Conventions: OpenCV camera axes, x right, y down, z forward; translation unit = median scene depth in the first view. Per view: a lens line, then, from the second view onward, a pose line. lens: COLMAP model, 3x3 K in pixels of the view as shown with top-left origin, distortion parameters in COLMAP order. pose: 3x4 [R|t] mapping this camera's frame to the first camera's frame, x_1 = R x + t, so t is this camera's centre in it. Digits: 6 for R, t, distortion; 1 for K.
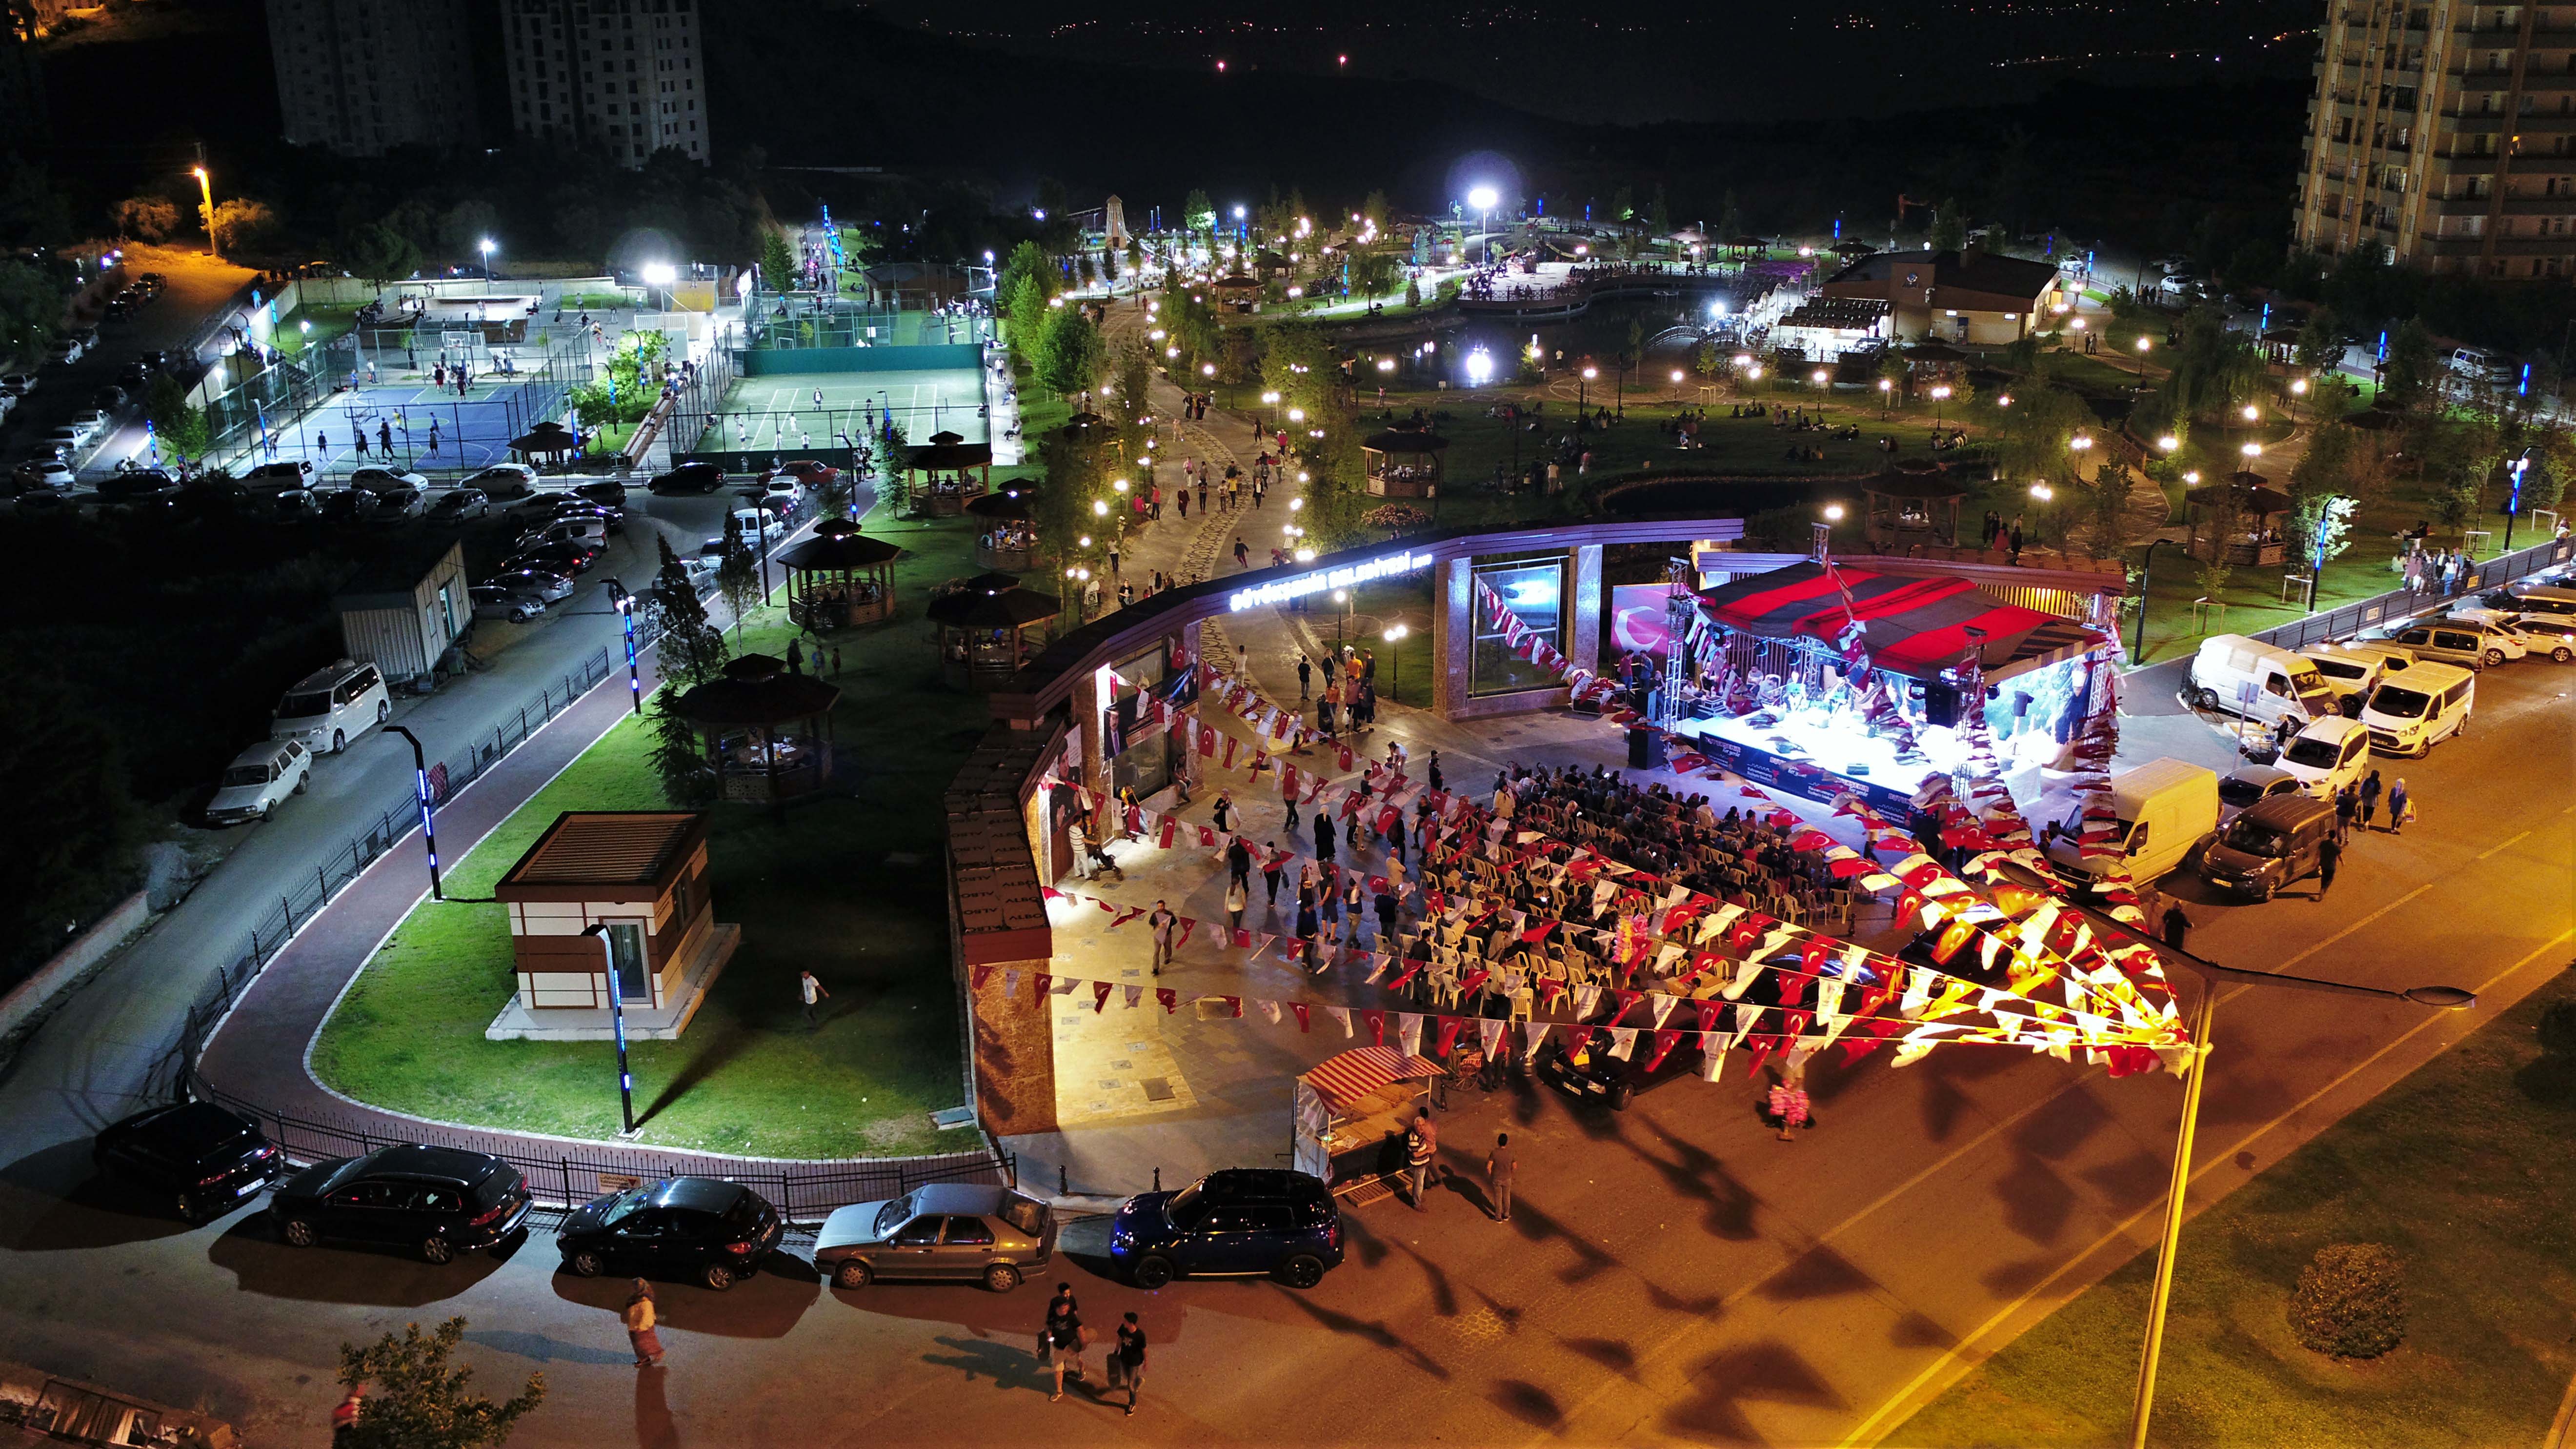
lens RADIAL K [[2198.5, 0, 1284.3], [0, 2198.5, 725.0], [0, 0, 1]] dist [0.004698, 0.002391]
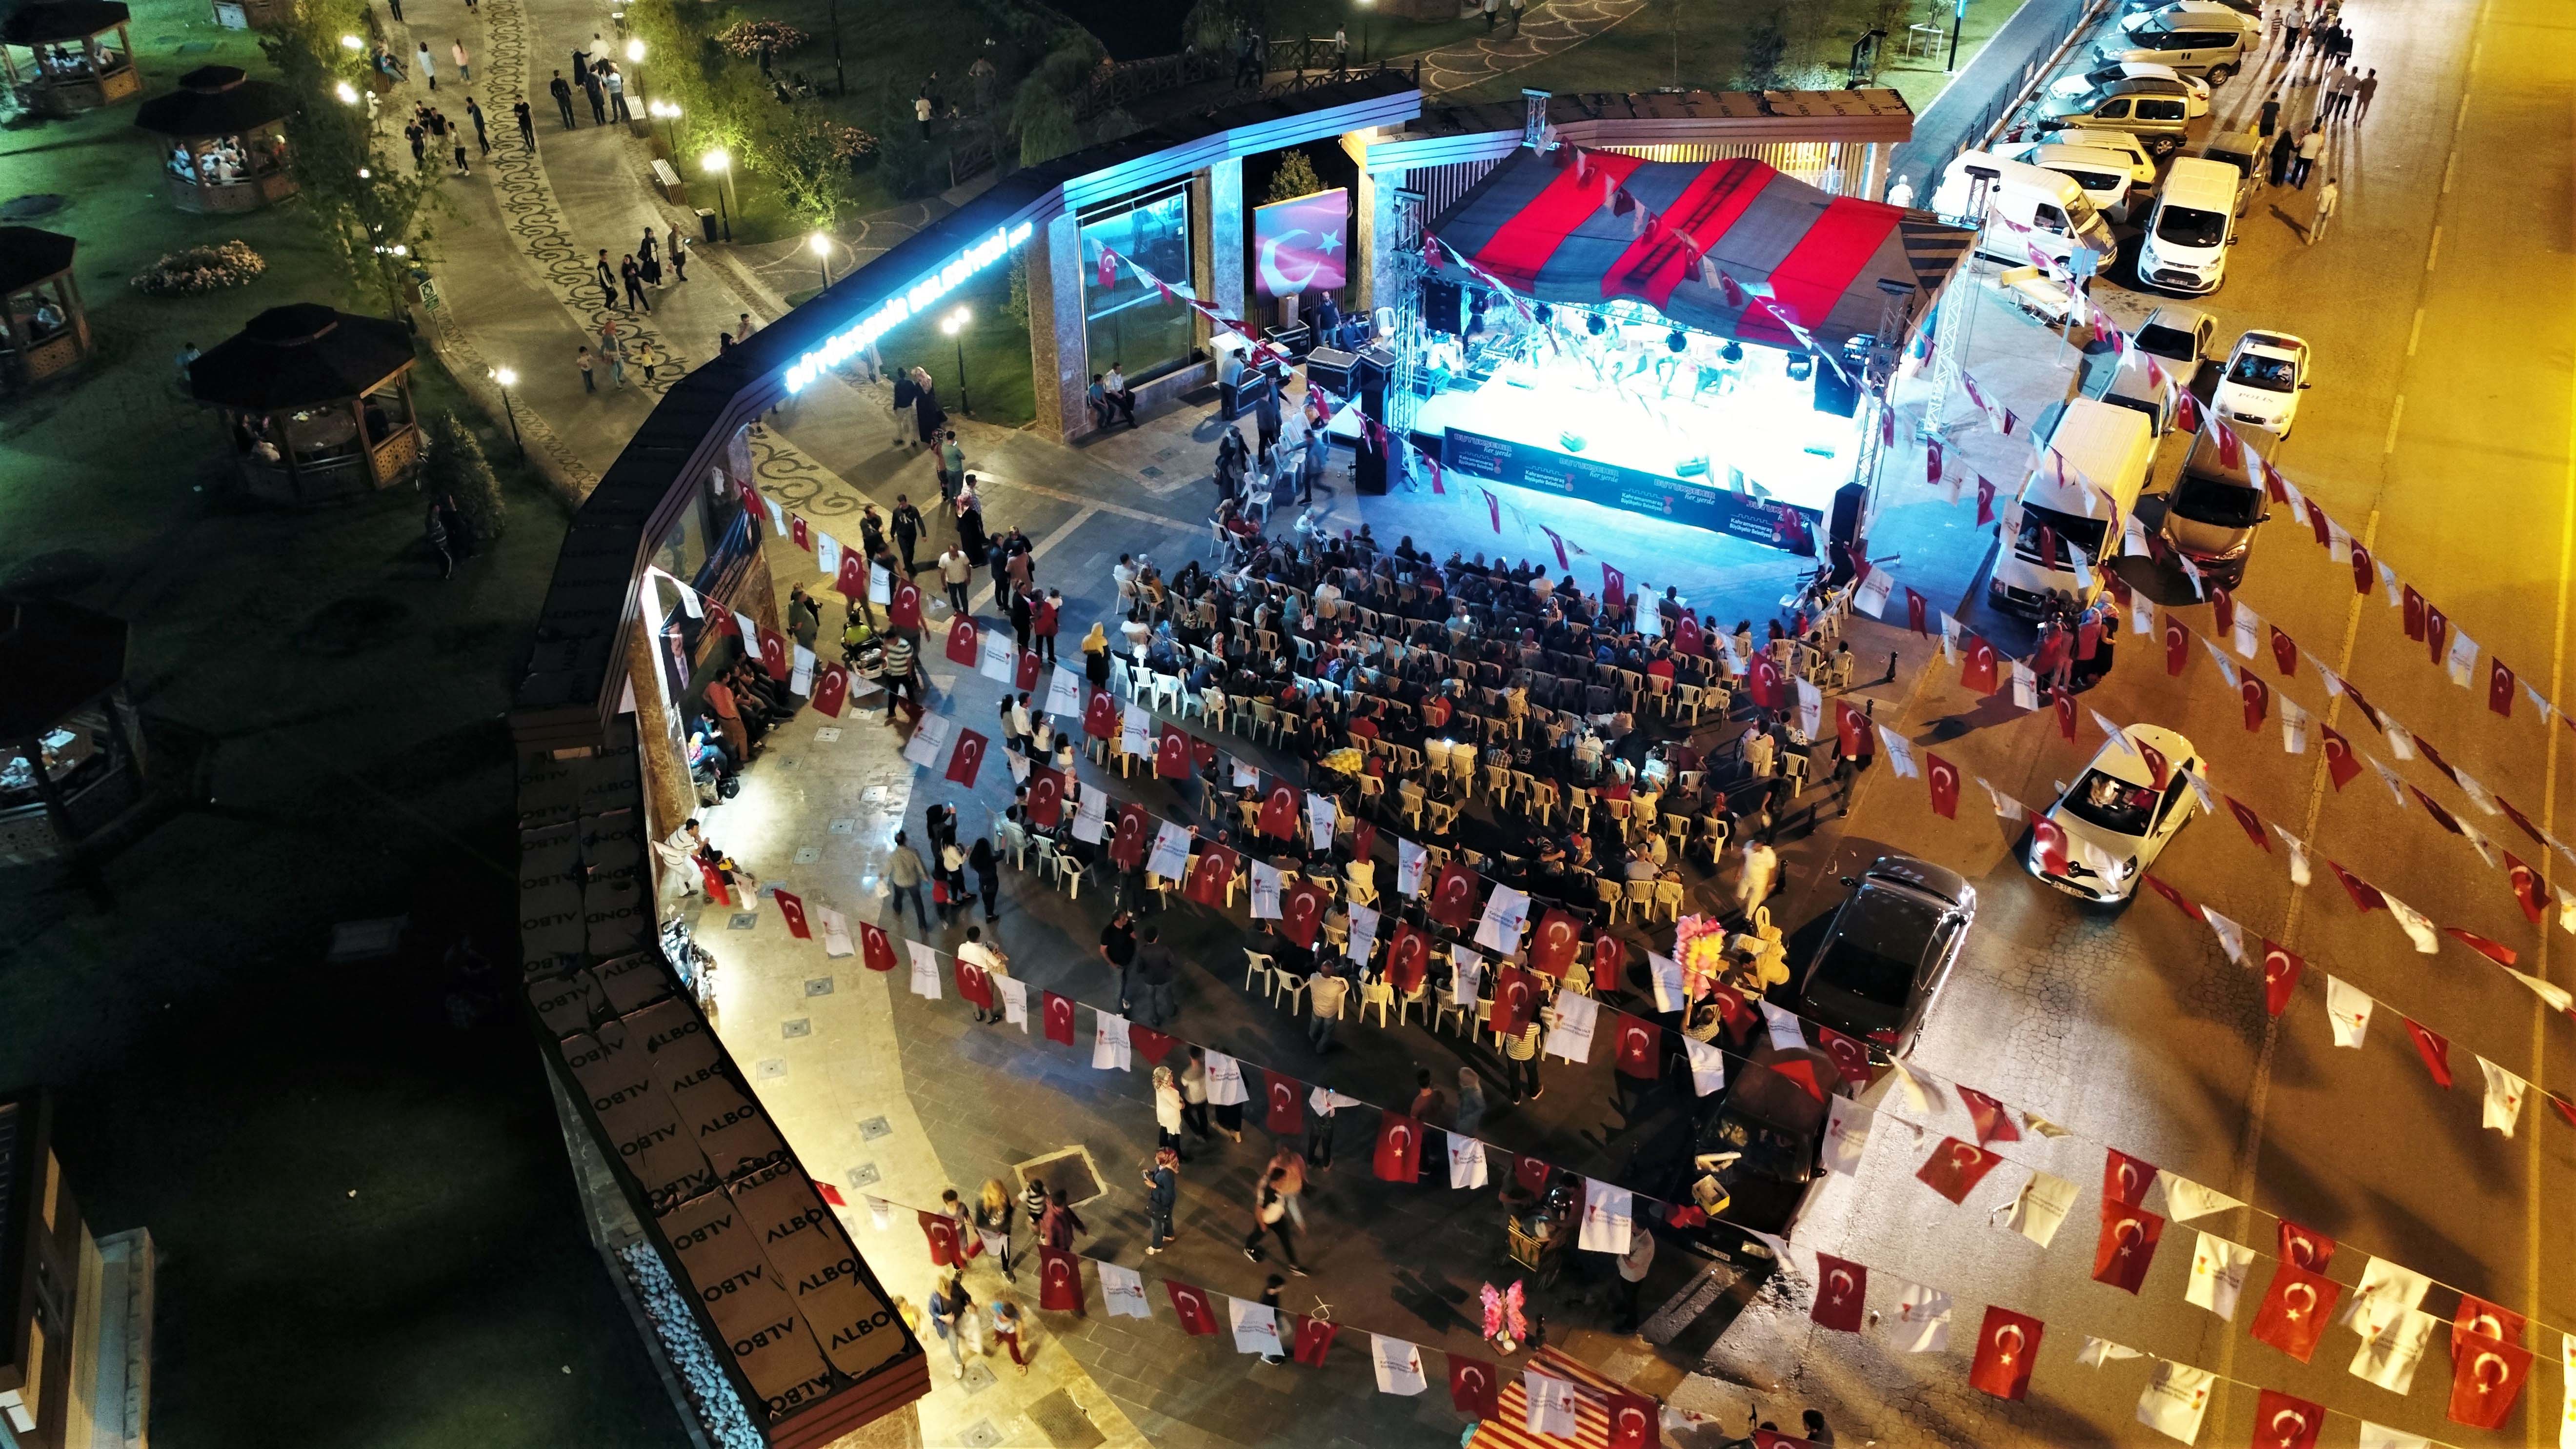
lens RADIAL K [[2198.5, 0, 1294.3], [0, 2198.5, 722.5], [0, 0, 1]] dist [0.004698, 0.002391]
pose [[0.924499, -0.220673, 0.310812, -0.095112], [0.122762, 0.944311, 0.305298, -0.123278], [-0.360874, -0.244092, 0.900105, 0.326546]]
